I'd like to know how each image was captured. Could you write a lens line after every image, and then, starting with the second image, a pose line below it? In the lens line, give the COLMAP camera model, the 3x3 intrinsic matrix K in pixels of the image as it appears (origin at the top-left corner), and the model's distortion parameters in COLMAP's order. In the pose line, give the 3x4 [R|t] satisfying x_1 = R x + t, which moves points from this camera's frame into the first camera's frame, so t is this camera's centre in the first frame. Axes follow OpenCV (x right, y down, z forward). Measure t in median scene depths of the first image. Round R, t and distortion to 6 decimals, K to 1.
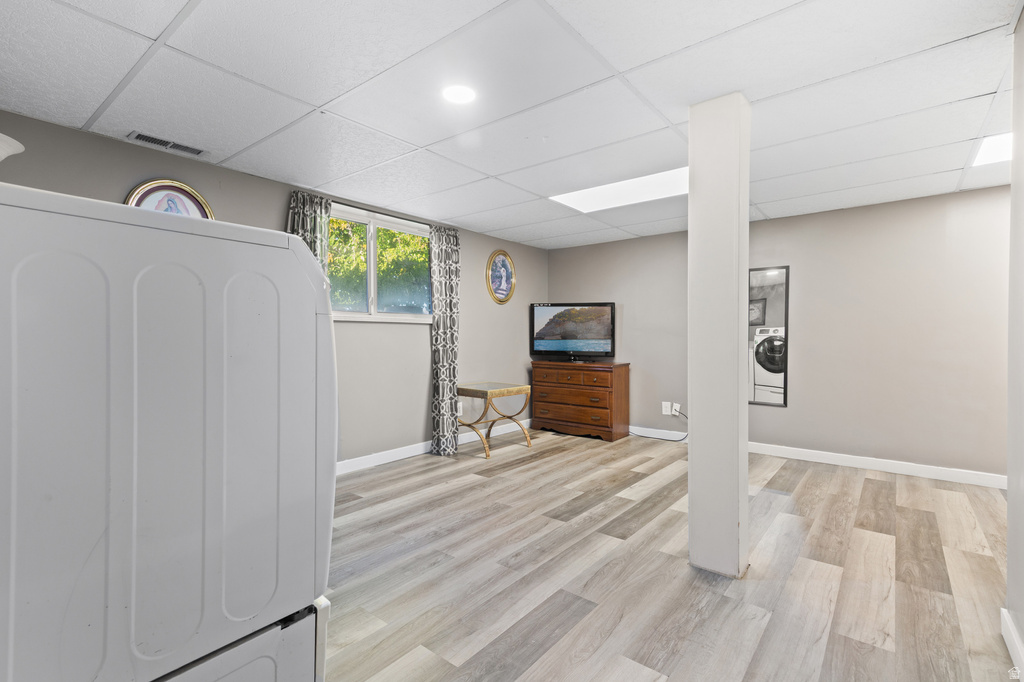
lens RADIAL K [[460.0, 0, 512.0], [0, 460.0, 341.0], [0, 0, 1]] dist [0.006924, -0.000309]
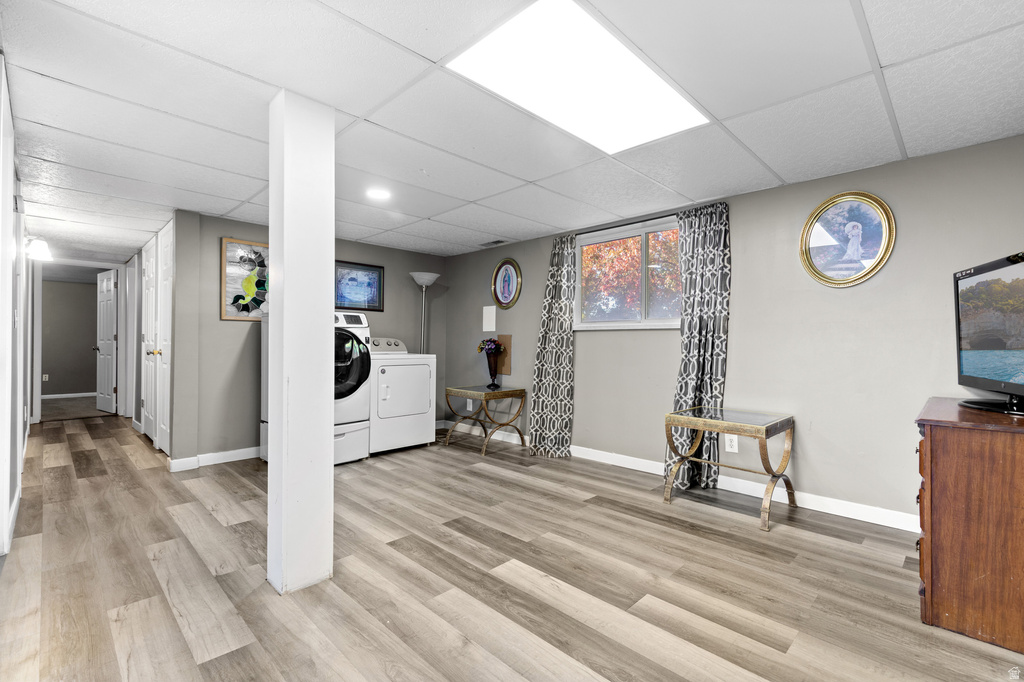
lens RADIAL K [[460.0, 0, 512.0], [0, 460.0, 341.0], [0, 0, 1]] dist [0.006924, -0.000309]
pose [[-0.087911, -0.002194, -0.996126, 1.003503], [-0.015317, 0.999882, -0.000850, -0.009817], [0.996011, 0.015183, -0.087934, 1.113763]]
